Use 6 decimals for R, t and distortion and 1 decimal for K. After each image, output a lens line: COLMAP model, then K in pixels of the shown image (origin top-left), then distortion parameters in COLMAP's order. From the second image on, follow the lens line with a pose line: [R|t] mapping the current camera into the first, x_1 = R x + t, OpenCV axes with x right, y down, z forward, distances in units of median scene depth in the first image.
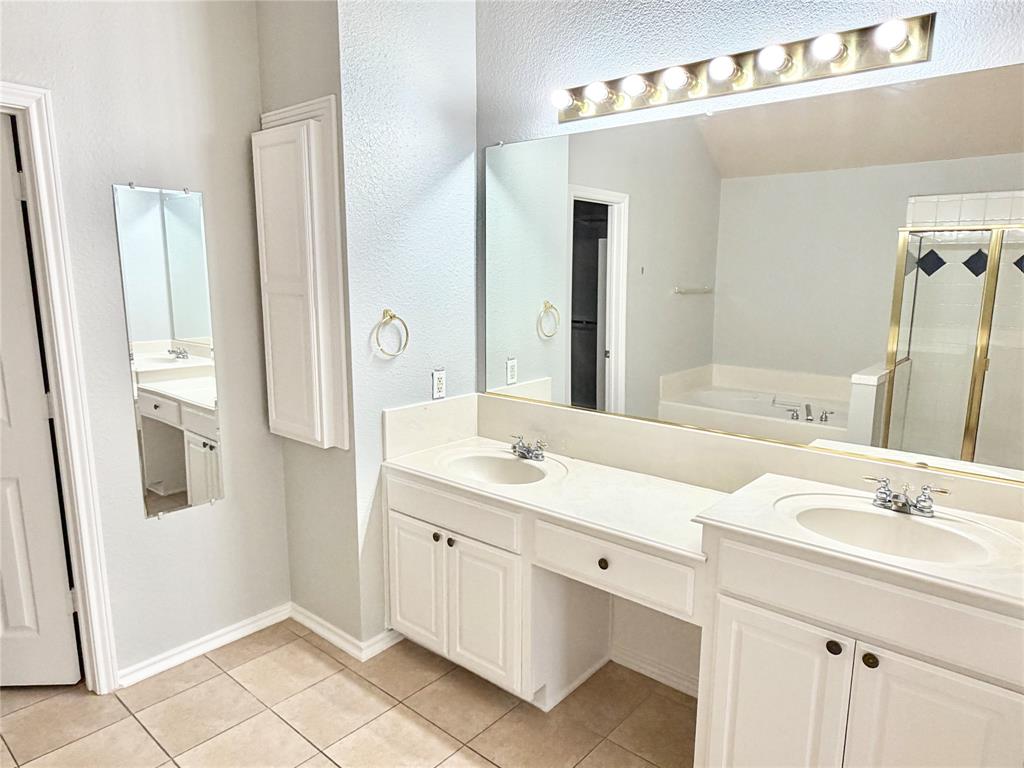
lens RADIAL K [[660.8, 0, 512.7], [0, 660.8, 384.8], [0, 0, 1]] dist [-0.002209, -0.000121]
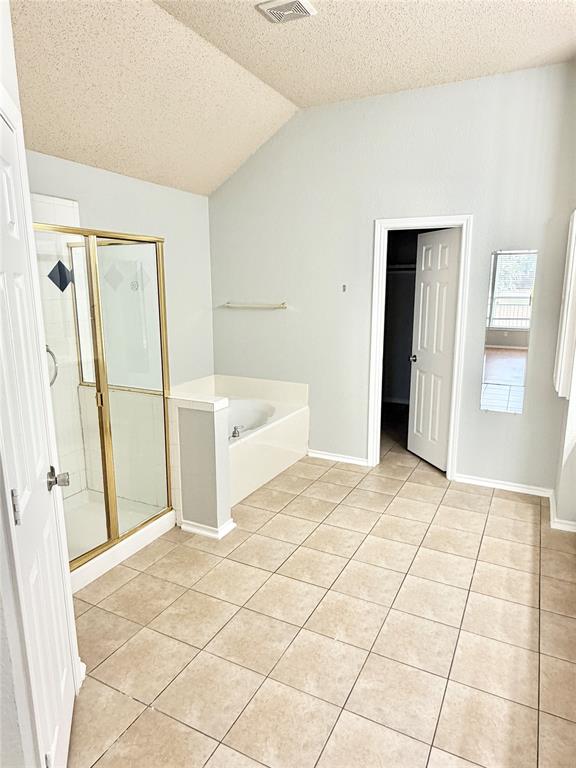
lens RADIAL K [[495.6, 0, 287.6], [0, 495.6, 385.8], [0, 0, 1]] dist [-0.002209, -0.000121]
pose [[0.228860, 0.188747, -0.954986, 0.777189], [-0.168972, 0.973833, 0.151978, -0.006854], [0.958682, 0.126585, 0.254764, 0.001796]]
